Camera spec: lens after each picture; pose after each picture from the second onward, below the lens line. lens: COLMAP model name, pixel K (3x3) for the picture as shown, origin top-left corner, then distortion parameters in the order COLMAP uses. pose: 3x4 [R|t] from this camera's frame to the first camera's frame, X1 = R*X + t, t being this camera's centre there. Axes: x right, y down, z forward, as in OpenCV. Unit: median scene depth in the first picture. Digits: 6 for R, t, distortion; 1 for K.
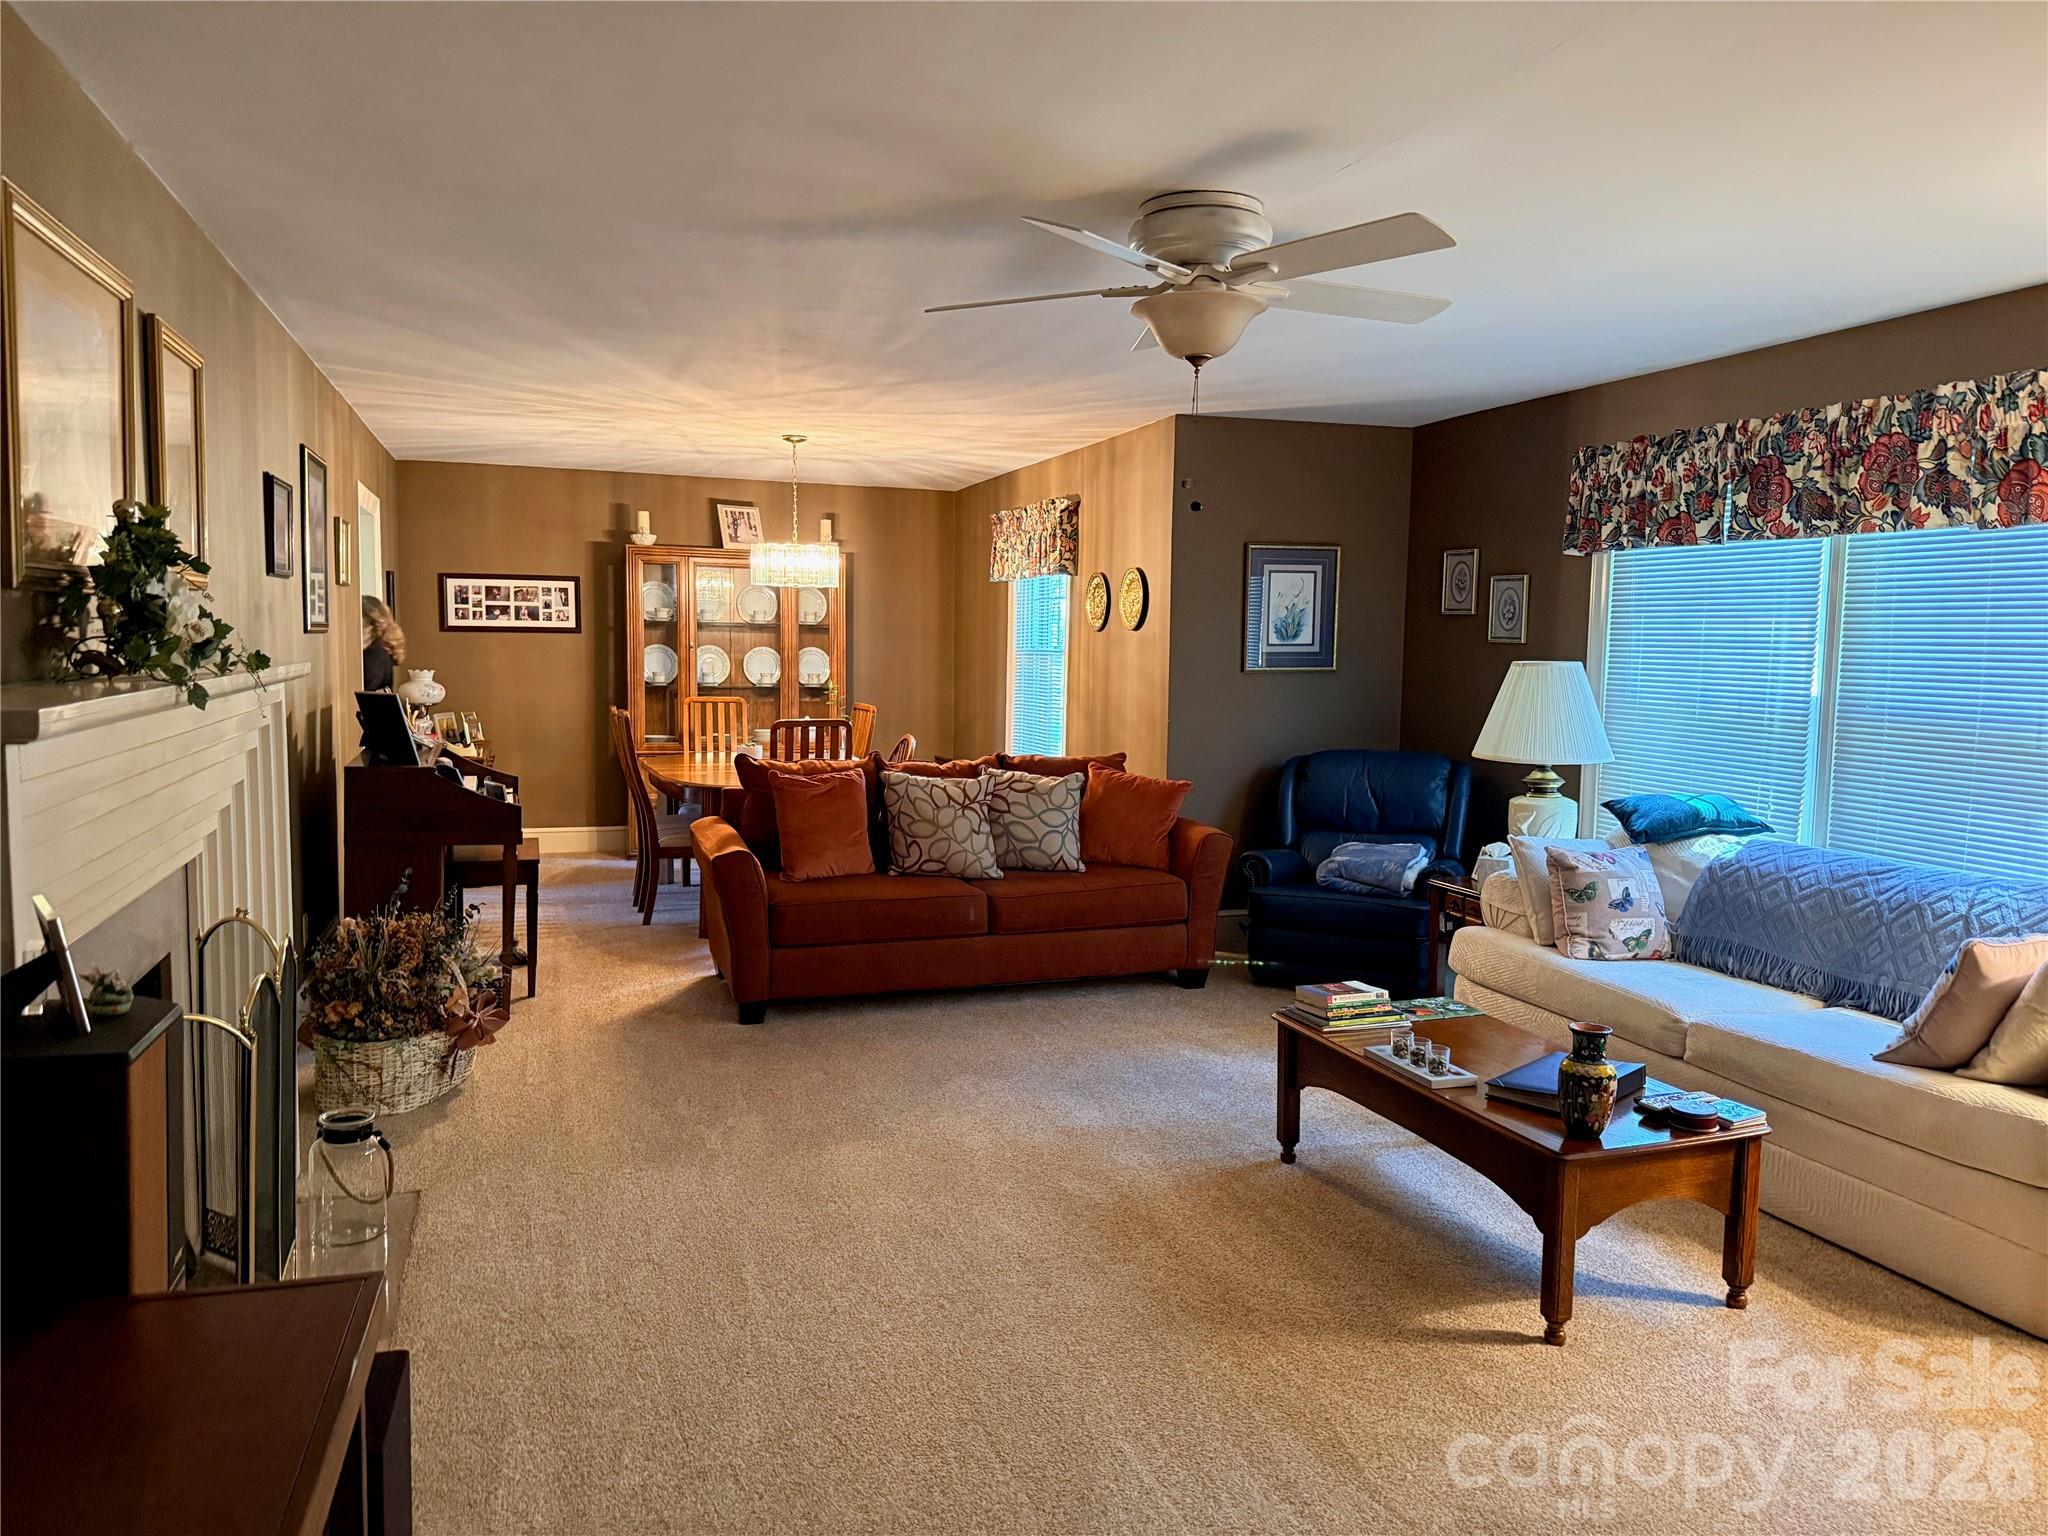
lens RADIAL K [[1451.0, 0, 1018.0], [0, 1451.0, 758.0], [0, 0, 1]] dist [0.067450, -0.075522]
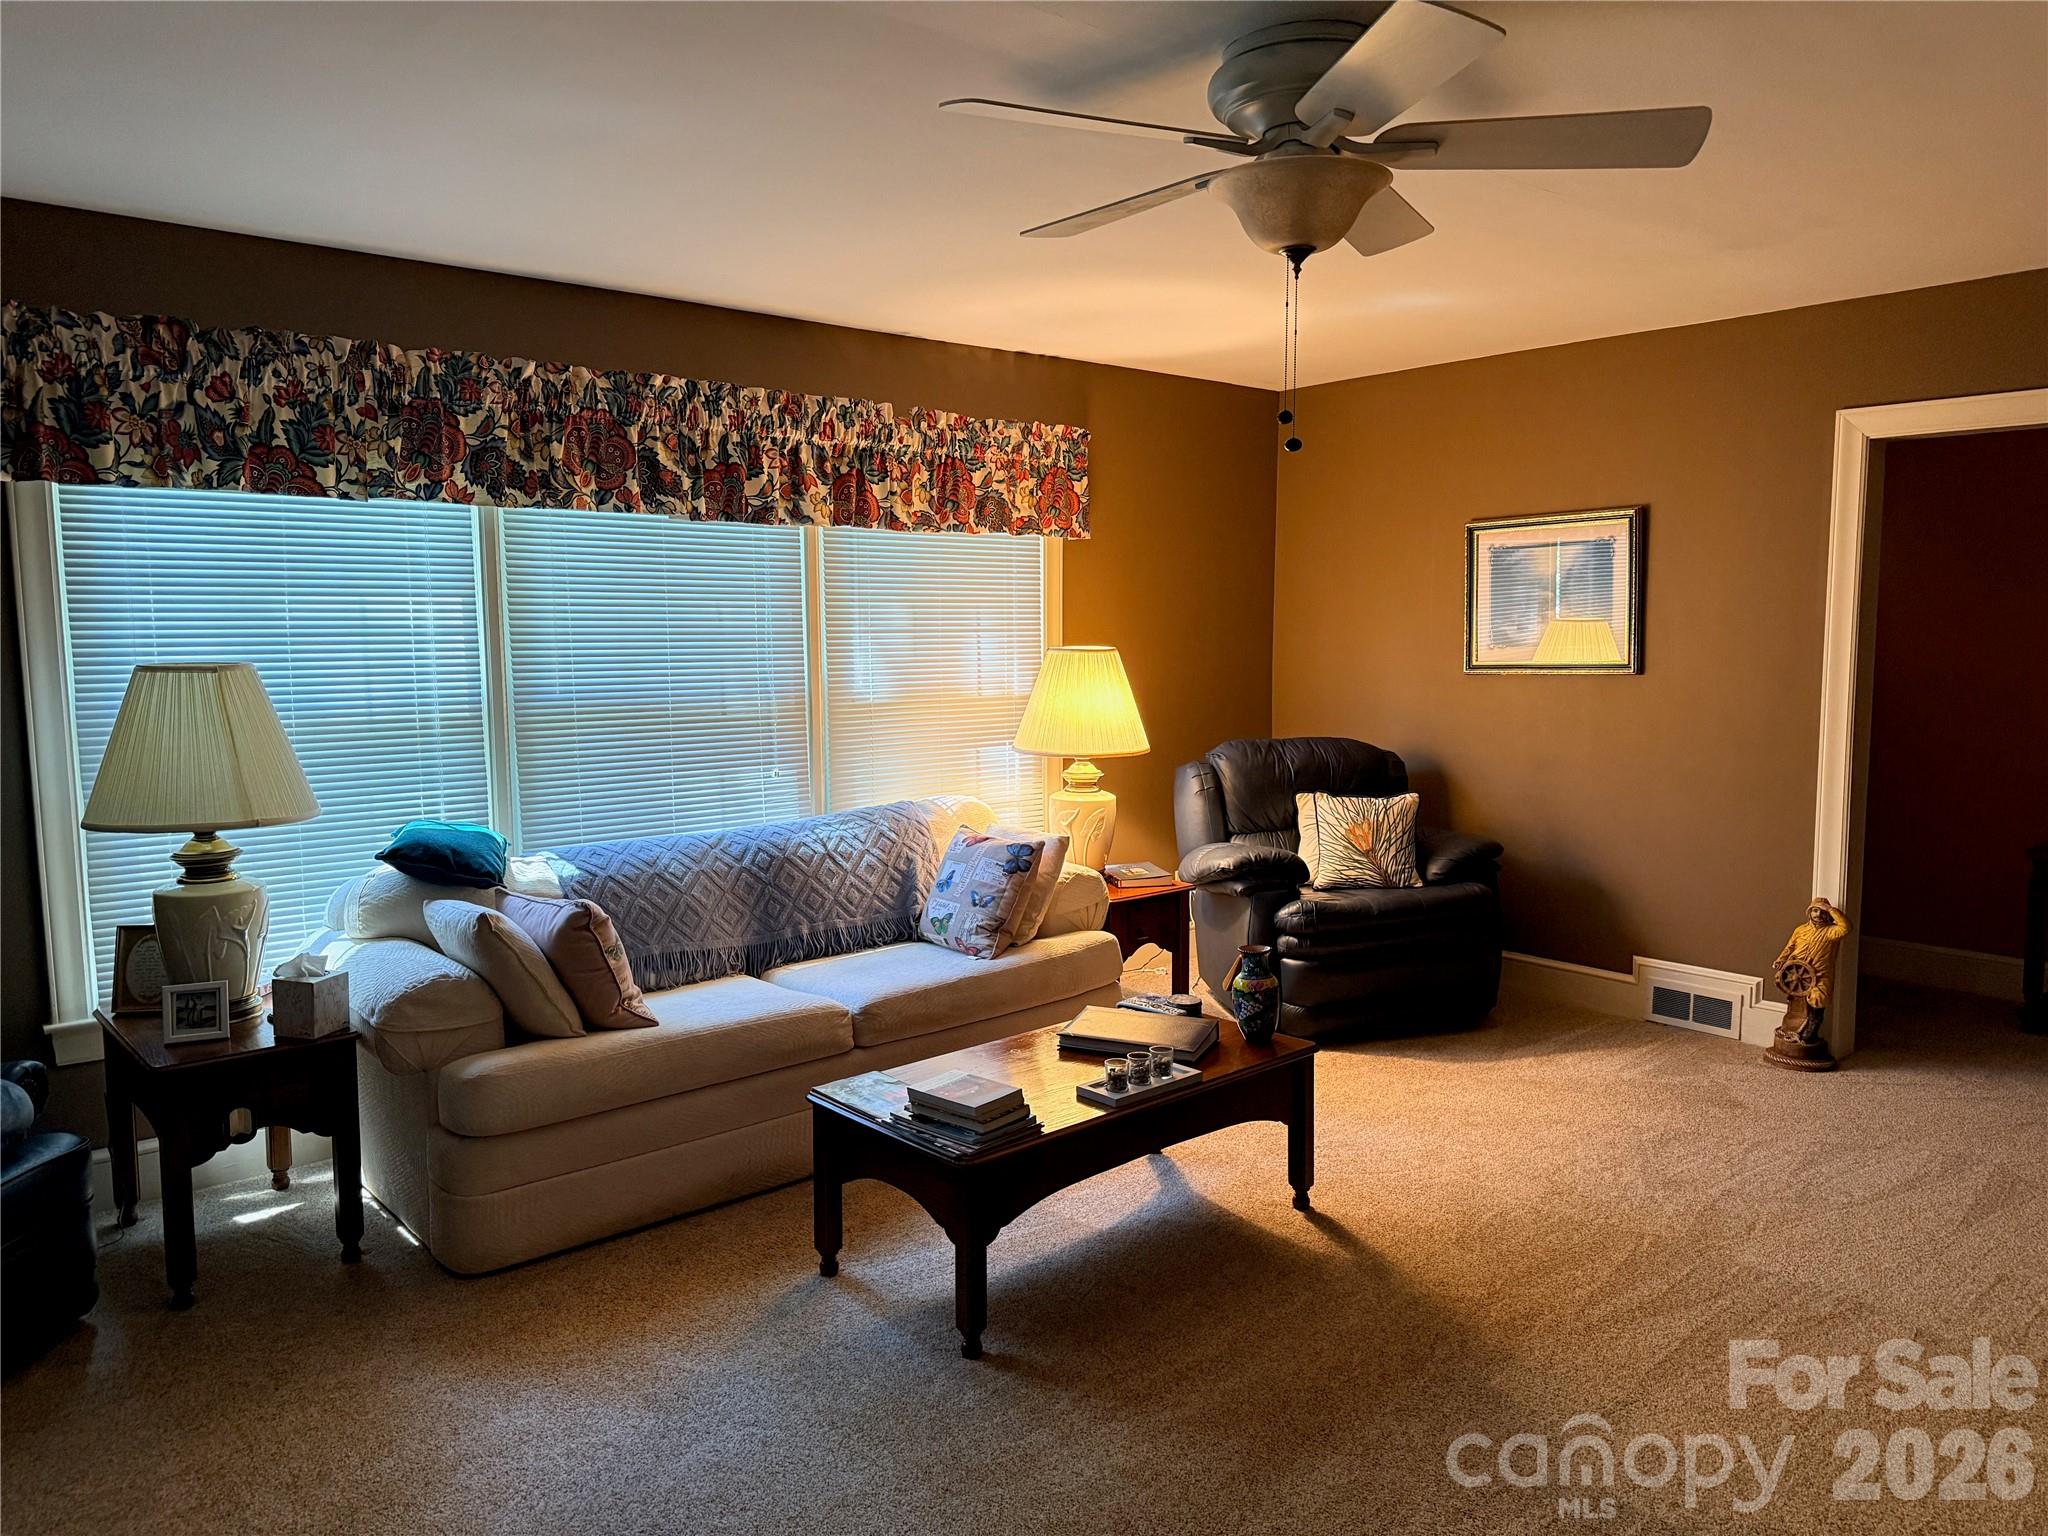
lens RADIAL K [[1451.0, 0, 1025.6], [0, 1451.0, 761.0], [0, 0, 1]] dist [0.067450, -0.075522]
pose [[-0.383092, -0.047161, 0.922505, -0.423383], [0.115392, 0.988429, 0.098451, -0.054045], [-0.916474, 0.144165, -0.373218, 1.150535]]
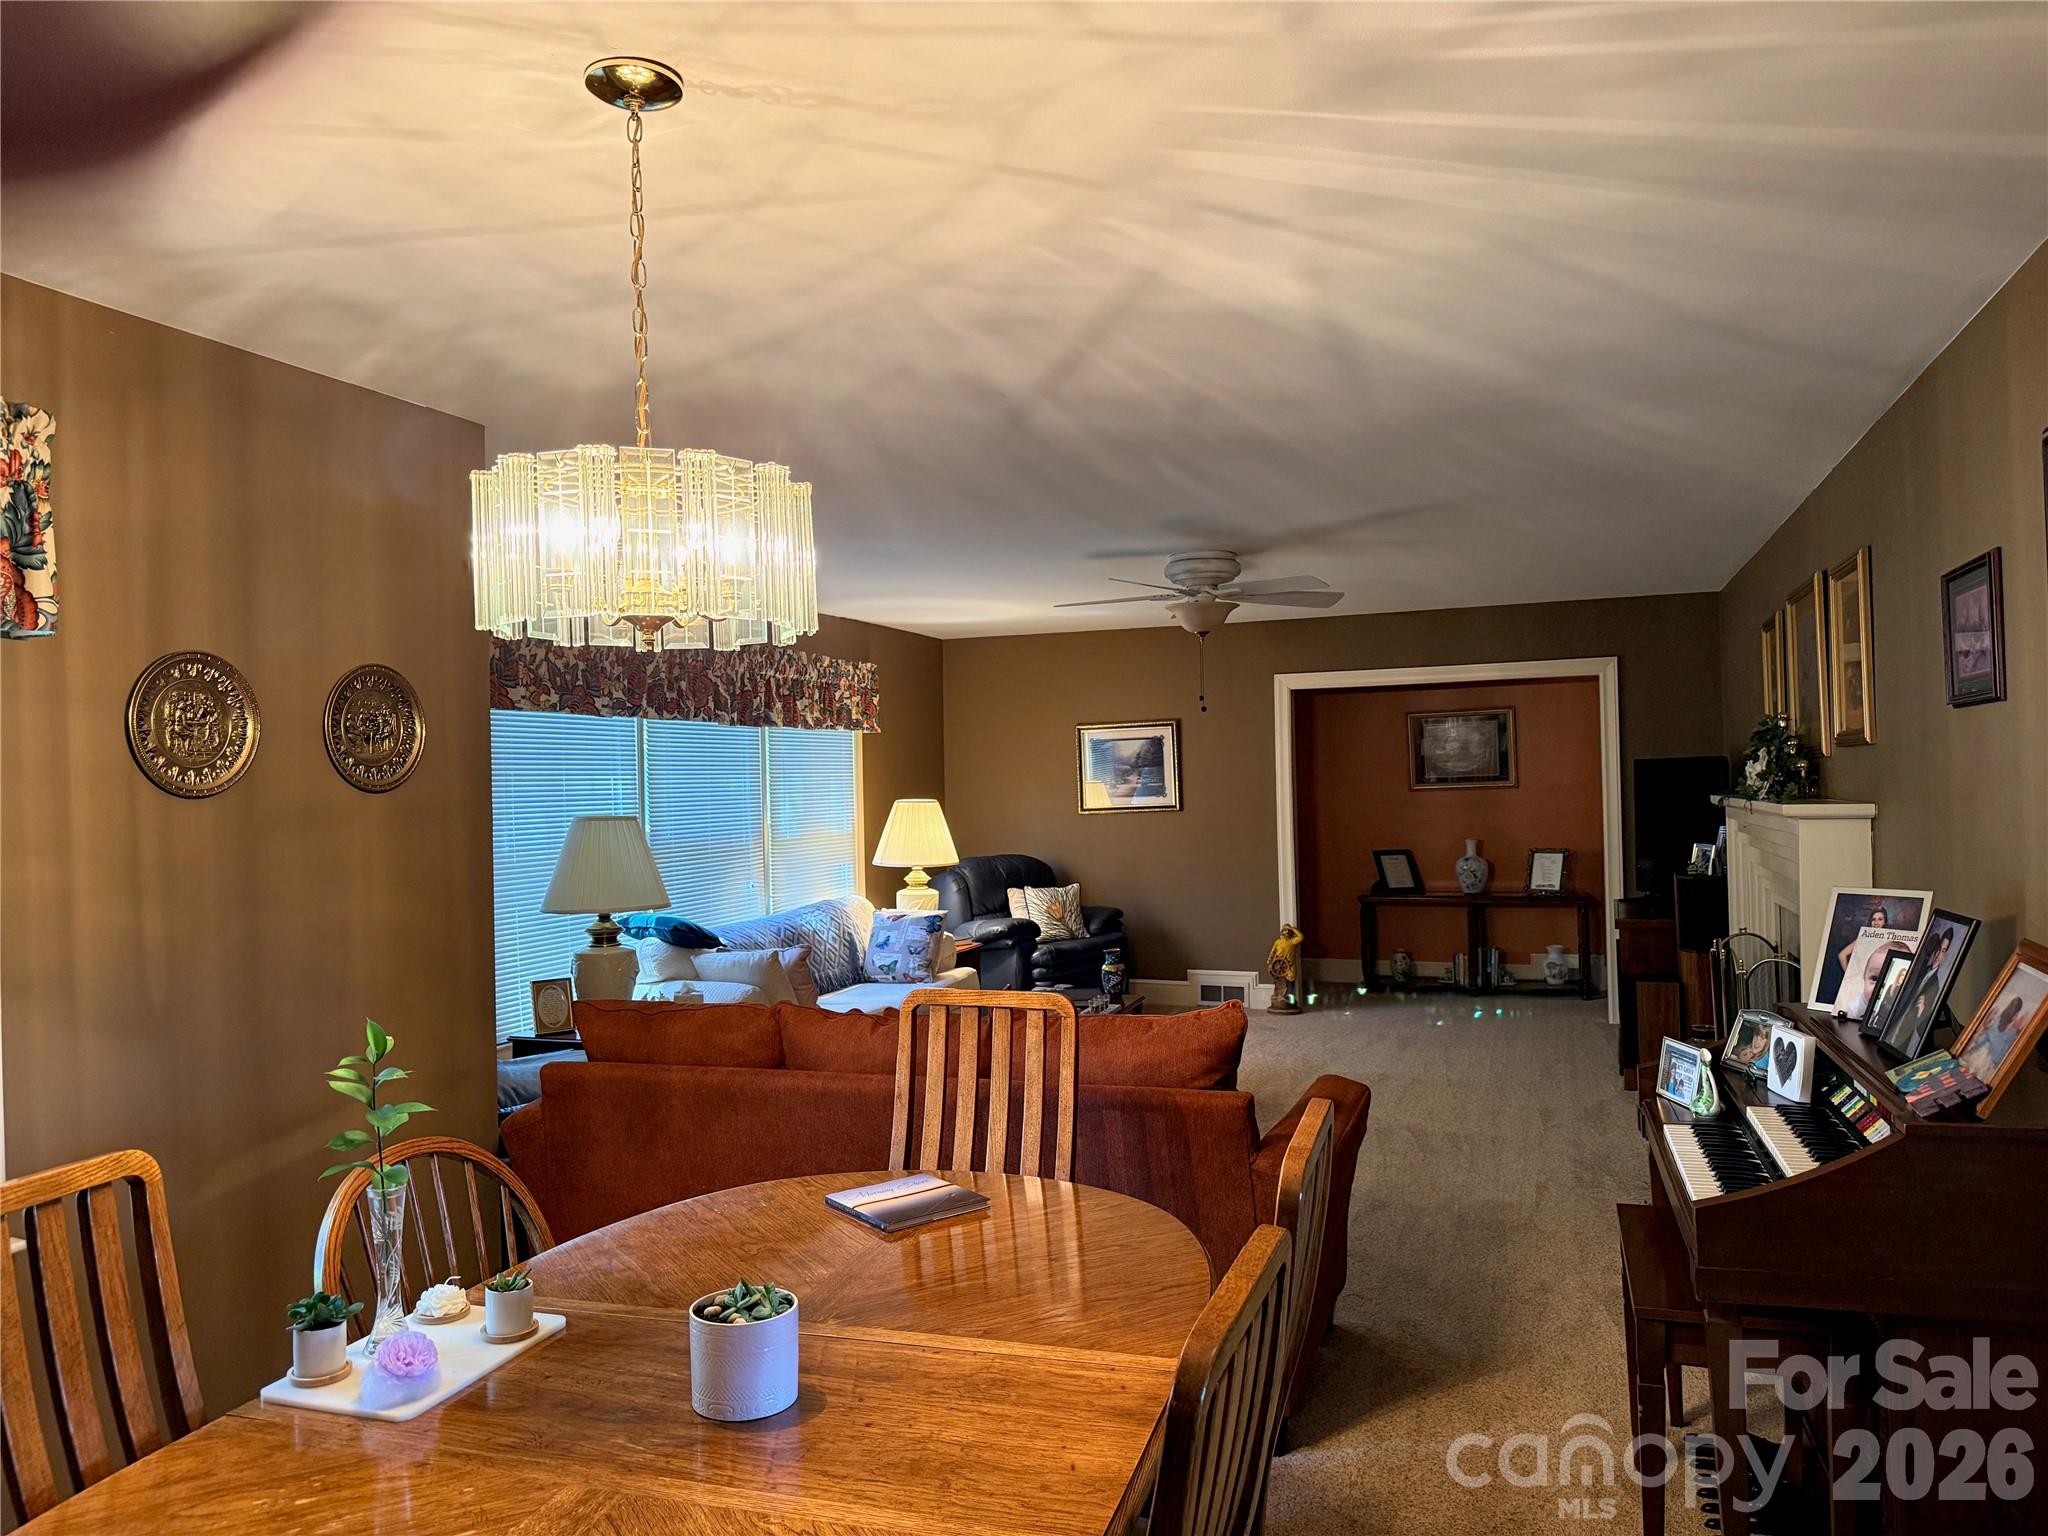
lens RADIAL K [[1451.0, 0, 1035.5], [0, 1451.0, 756.0], [0, 0, 1]] dist [0.067450, -0.075522]
pose [[-0.788728, 0.062419, 0.611565, -0.651170], [0.112234, 0.992733, 0.043424, -0.146692], [-0.604410, 0.102888, -0.790001, 2.054751]]
